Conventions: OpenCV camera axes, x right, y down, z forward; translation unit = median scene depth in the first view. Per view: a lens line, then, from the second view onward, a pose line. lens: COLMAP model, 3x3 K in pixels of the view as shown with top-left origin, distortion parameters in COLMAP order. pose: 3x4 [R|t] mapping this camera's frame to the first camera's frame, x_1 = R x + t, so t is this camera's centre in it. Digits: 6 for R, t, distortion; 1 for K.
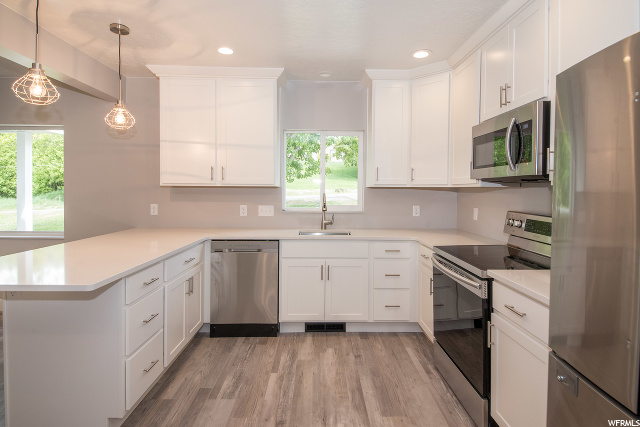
lens RADIAL K [[340.2, 0, 330.4], [0, 340.2, 194.5], [0, 0, 1]] dist [0.014991, -0.016322]
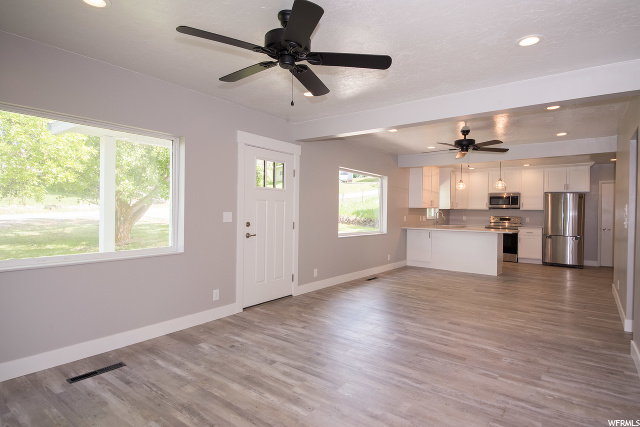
lens RADIAL K [[372.4, 0, 317.7], [0, 372.4, 215.9], [0, 0, 1]] dist [0.008394, -0.001691]
pose [[0.613019, -0.007574, 0.790032, -3.281009], [0.002128, 0.999966, 0.007936, 0.008641], [-0.790065, -0.003184, 0.613015, 0.000320]]
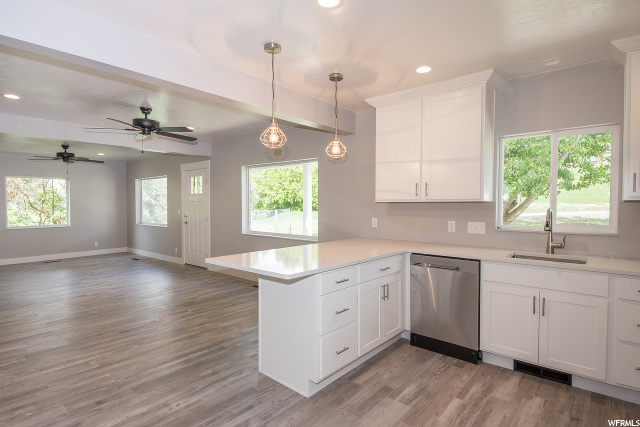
lens RADIAL K [[340.2, 0, 321.6], [0, 340.2, 210.5], [0, 0, 1]] dist [0.014991, -0.016322]
pose [[0.735802, 0.007405, -0.677156, 0.158677], [-0.005184, 0.999973, 0.005302, -0.002183], [0.677177, -0.000390, 0.735820, 0.036204]]
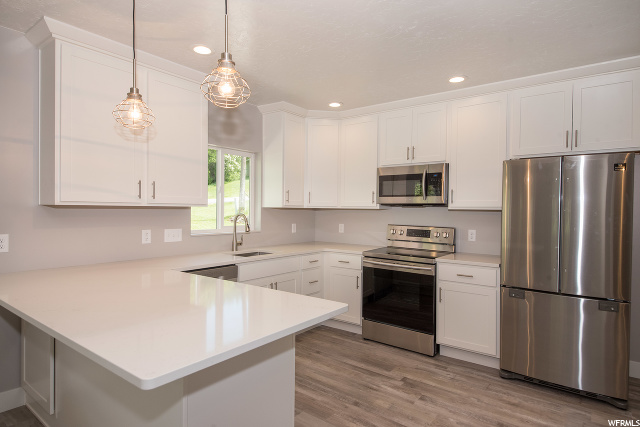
lens RADIAL K [[357.8, 0, 323.3], [0, 357.8, 209.4], [0, 0, 1]] dist [0.008588, 0.000432]
pose [[0.632920, 0.001305, 0.774216, -0.781646], [0.007410, 0.999943, -0.007743, -0.008036], [-0.774182, 0.010638, 0.632874, 0.177947]]
